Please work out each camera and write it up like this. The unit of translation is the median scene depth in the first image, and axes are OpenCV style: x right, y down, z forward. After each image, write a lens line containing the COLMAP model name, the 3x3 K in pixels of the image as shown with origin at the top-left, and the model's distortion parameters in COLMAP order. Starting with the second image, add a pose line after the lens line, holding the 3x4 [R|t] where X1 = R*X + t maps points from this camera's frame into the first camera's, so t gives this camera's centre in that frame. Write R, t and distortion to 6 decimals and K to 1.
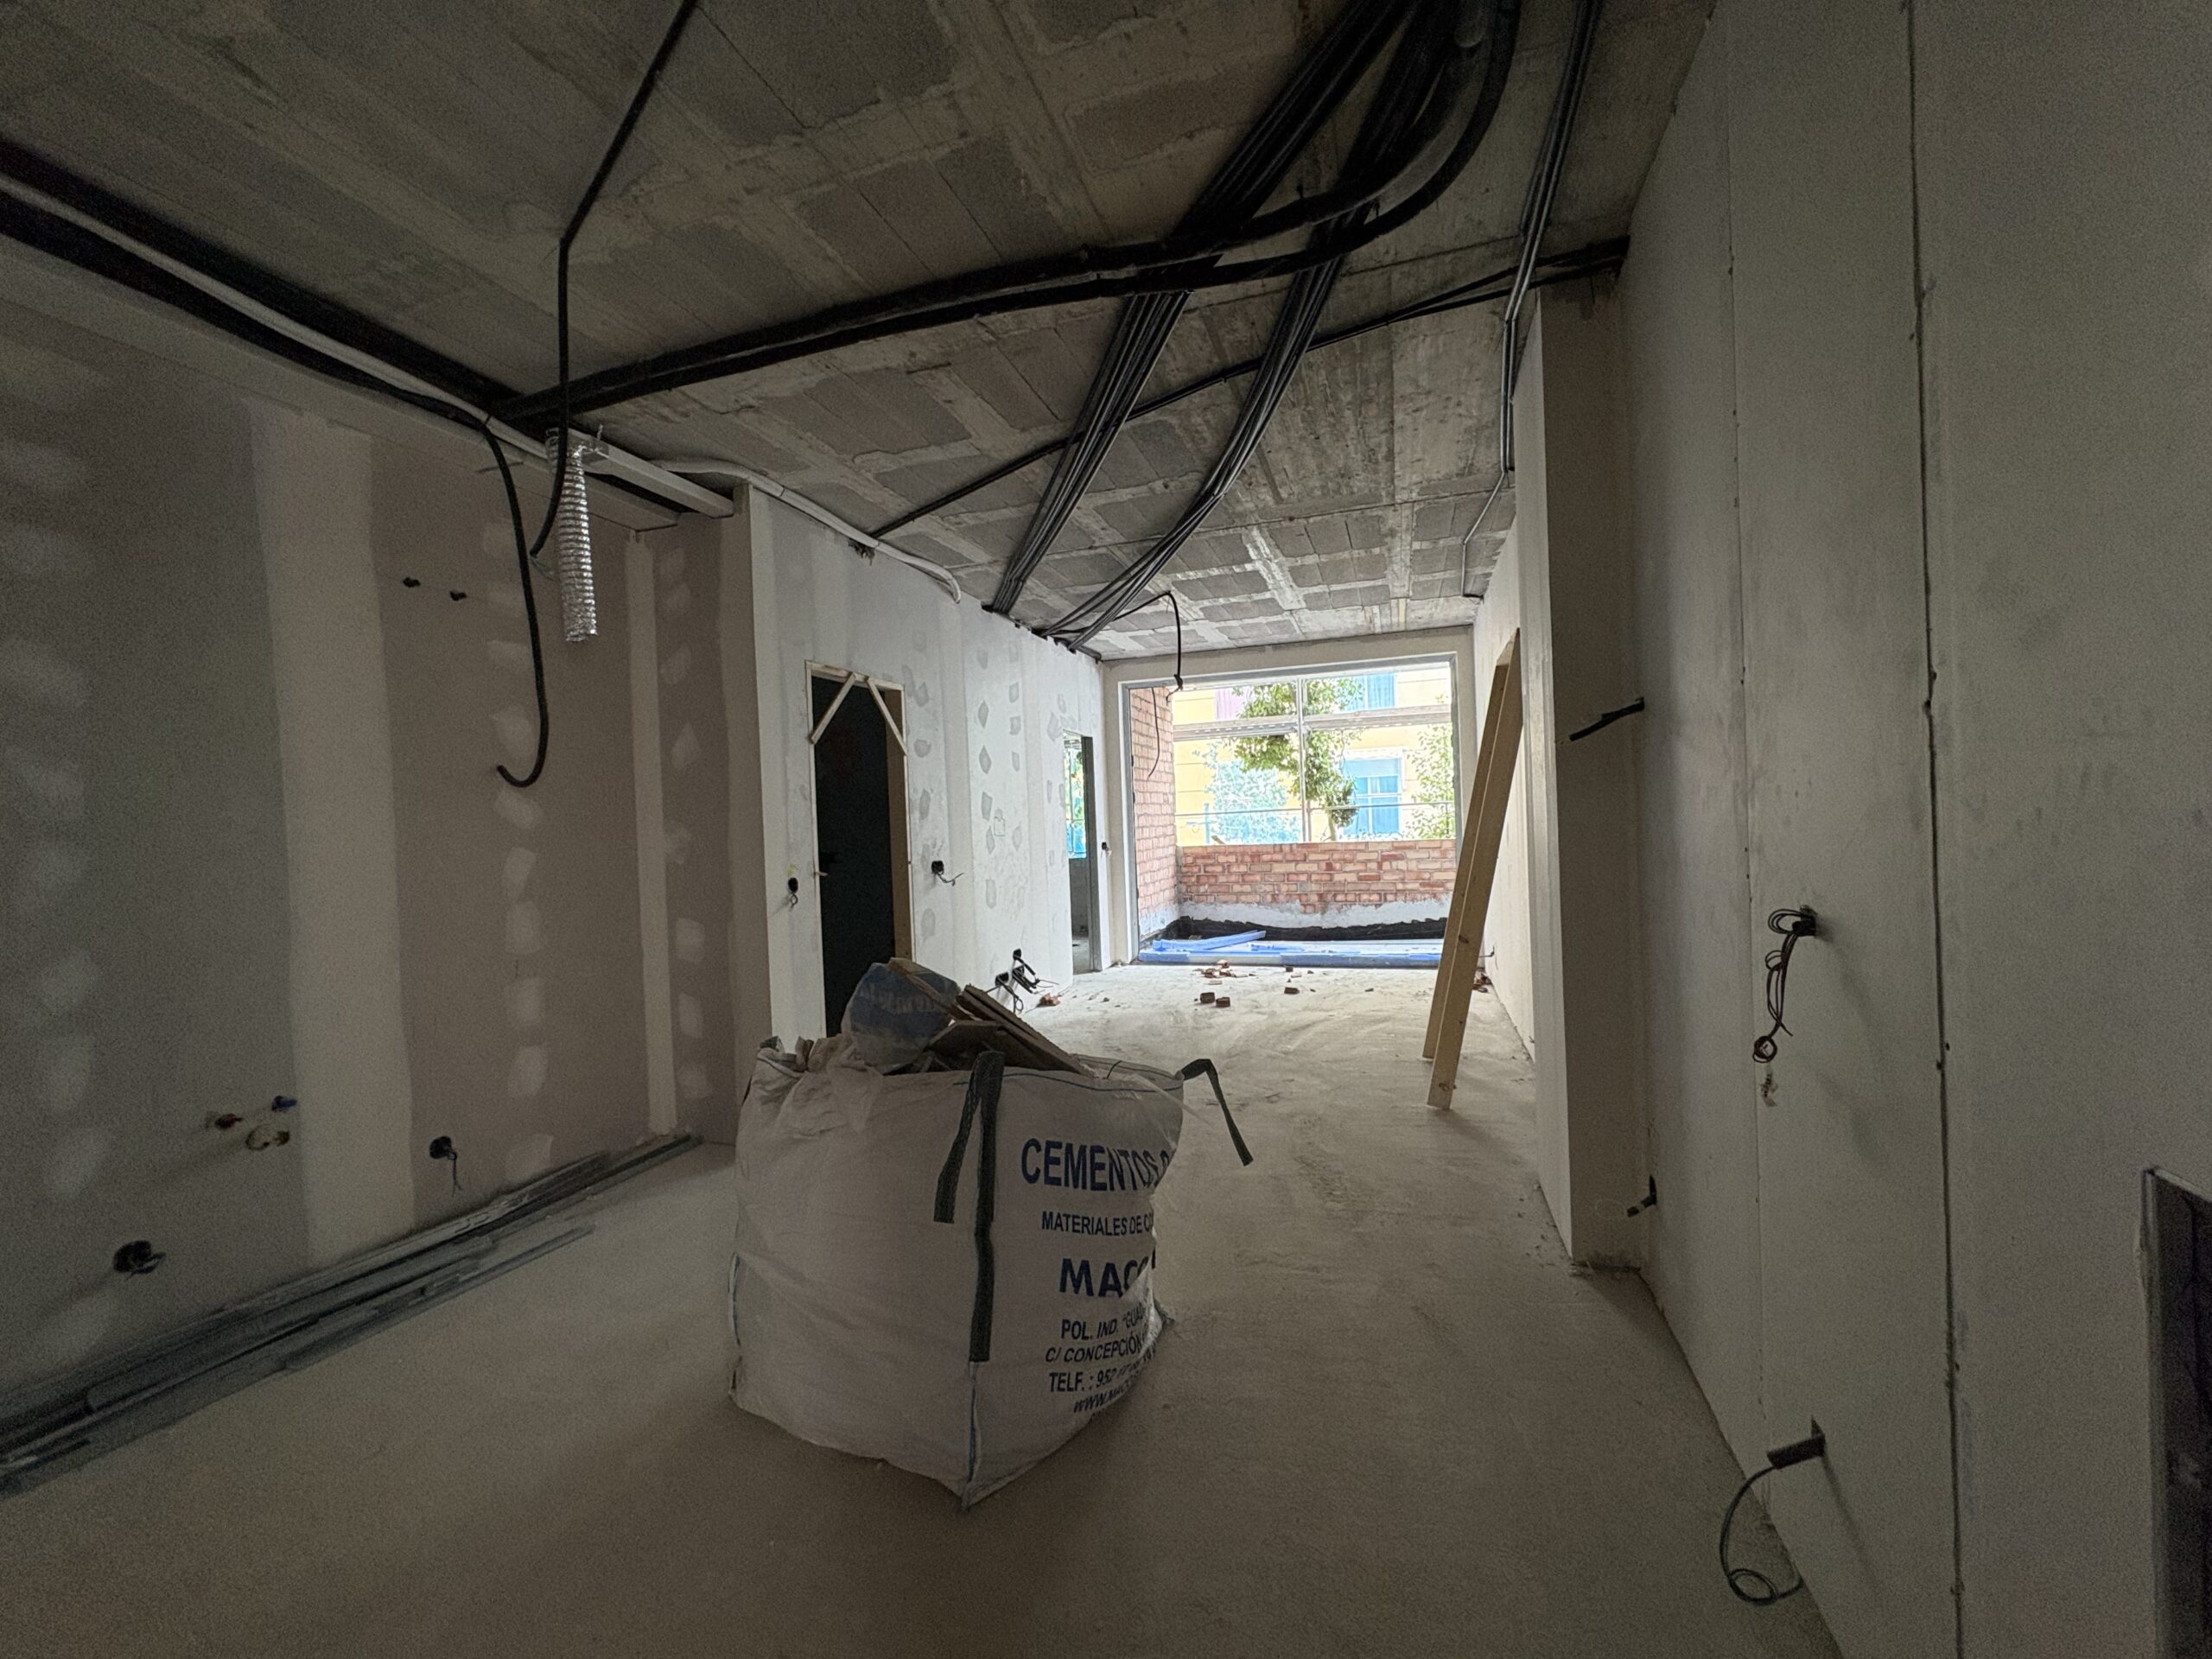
lens RADIAL K [[881.0, 0, 1110.2], [0, 881.0, 830.4], [0, 0, 1]] dist [0.000273, -0.000002]
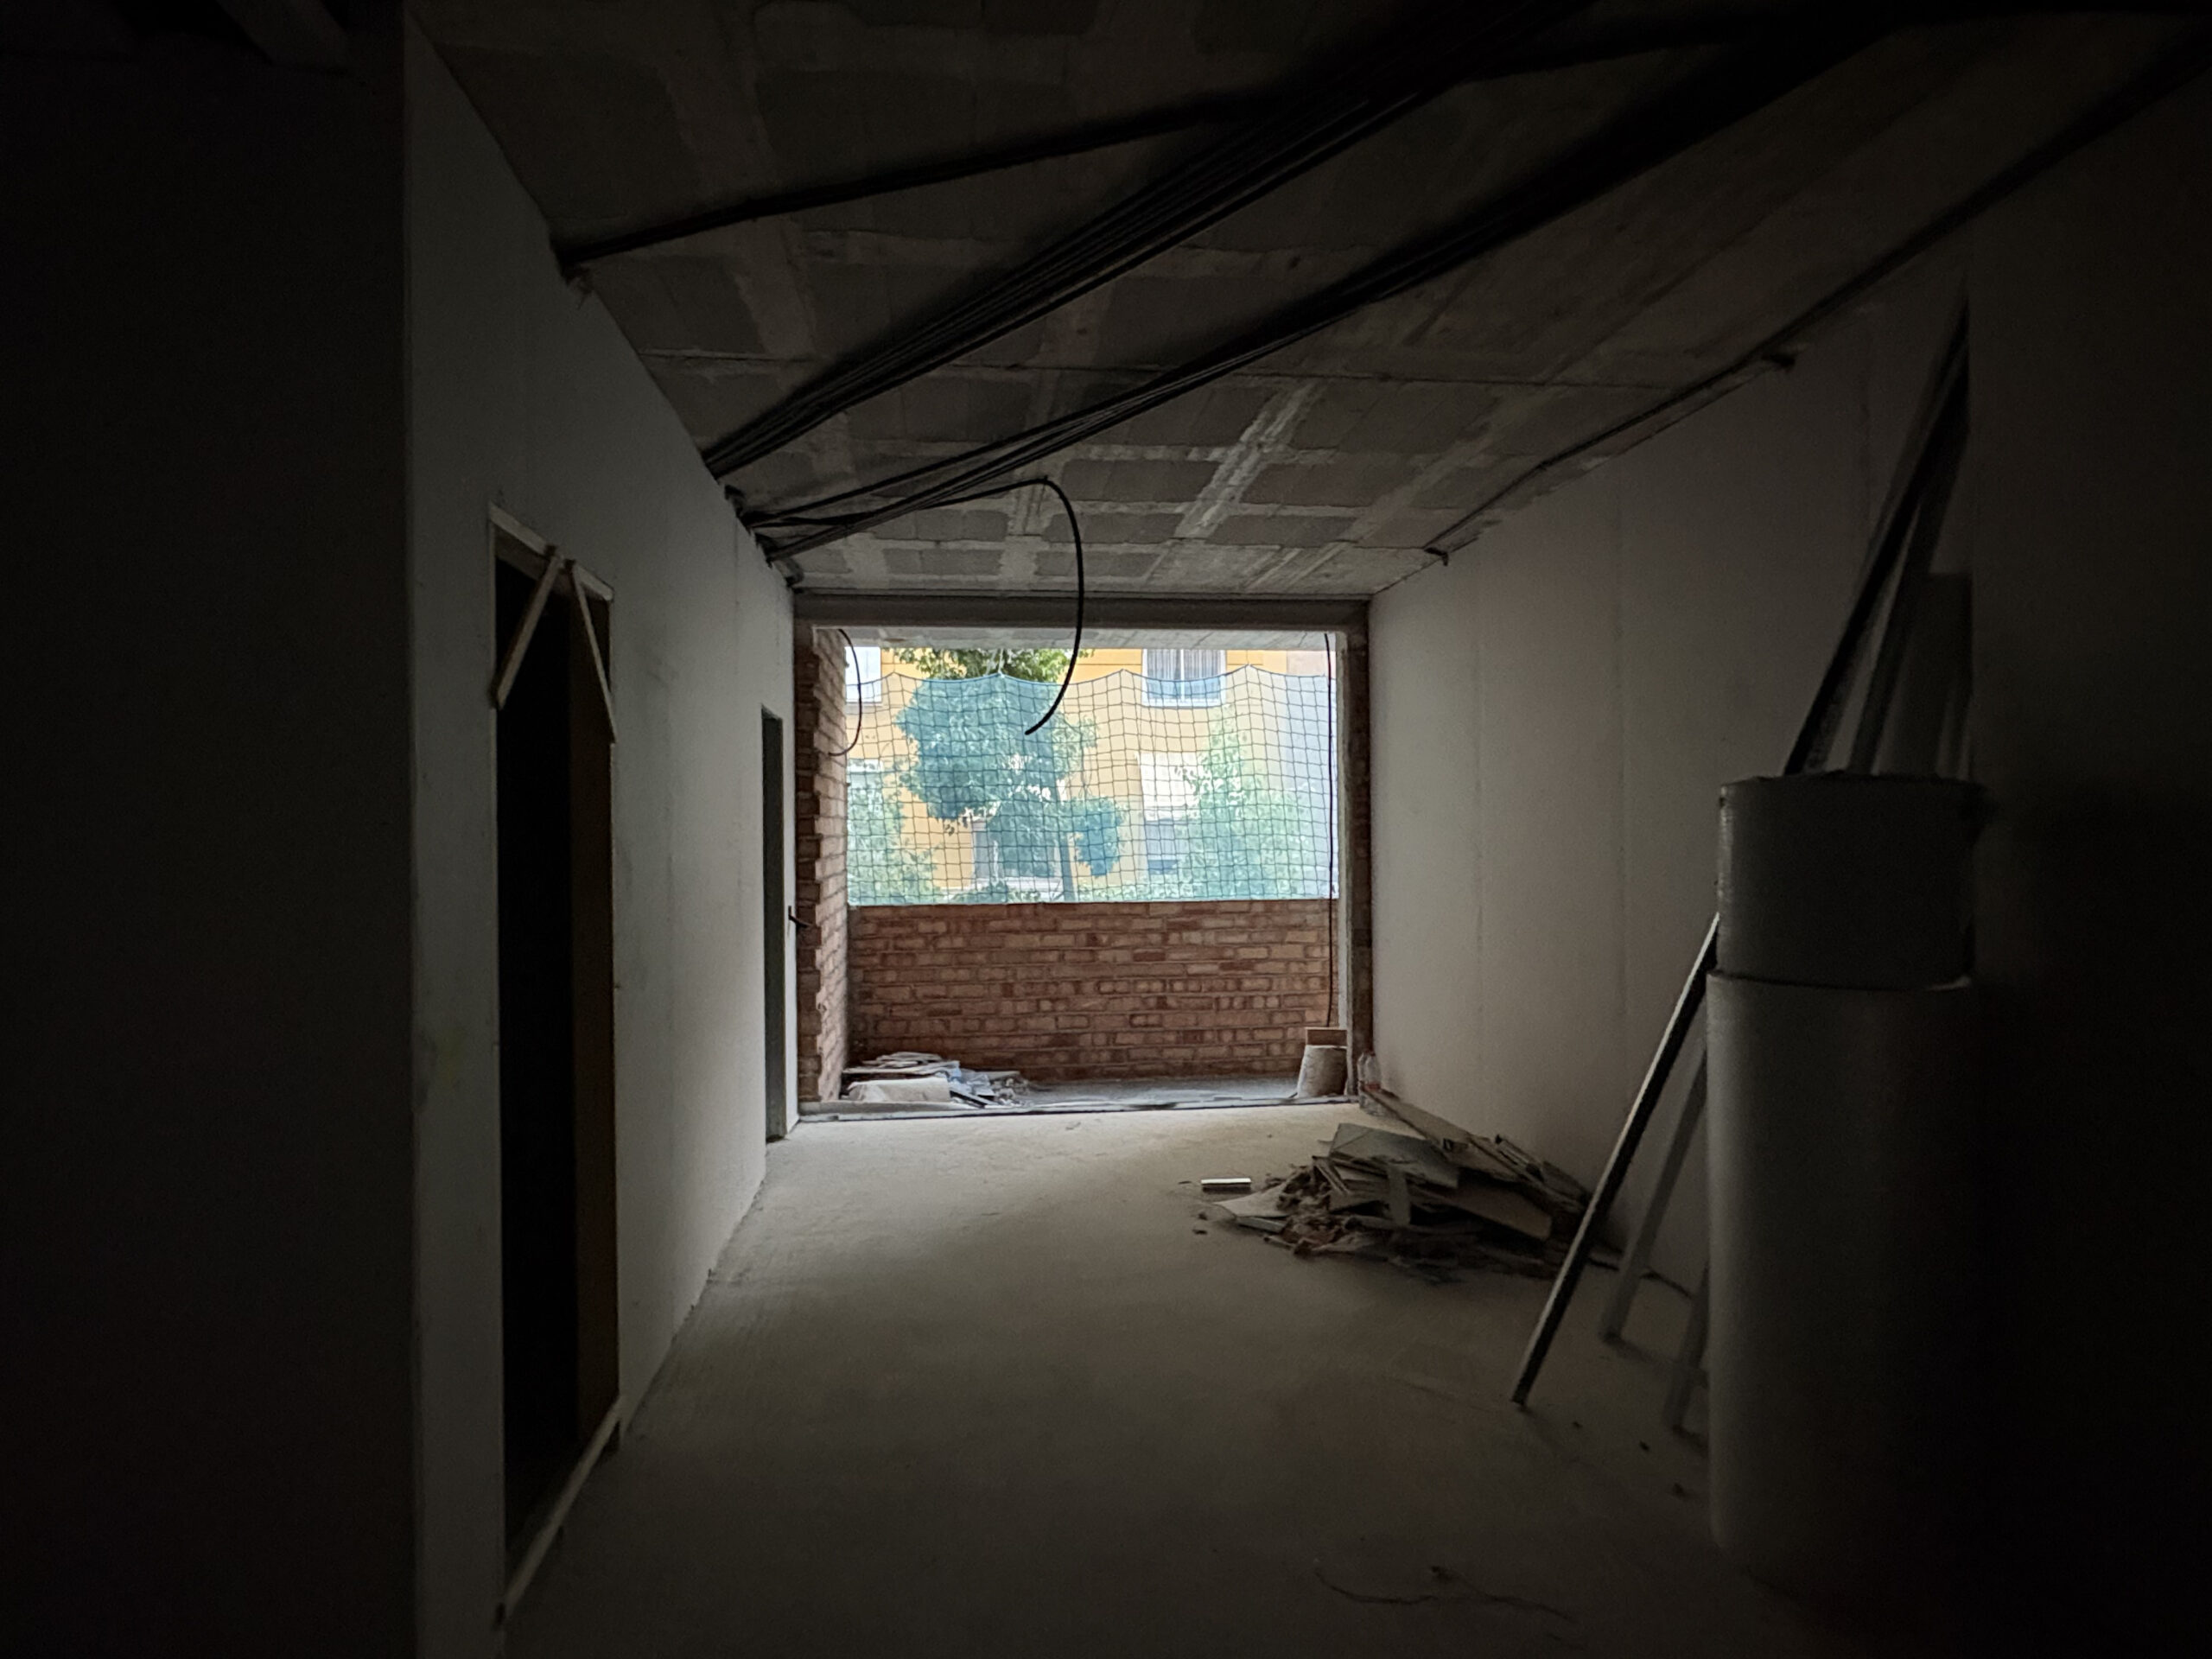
lens RADIAL K [[1256.9, 0, 1103.4], [0, 1256.9, 836.0], [0, 0, 1]] dist [0.005281, 0.000497]
pose [[0.907556, 0.029846, 0.418870, -0.140155], [-0.021913, 0.999478, -0.023739, -0.014087], [-0.419360, 0.012366, 0.907736, 0.156391]]
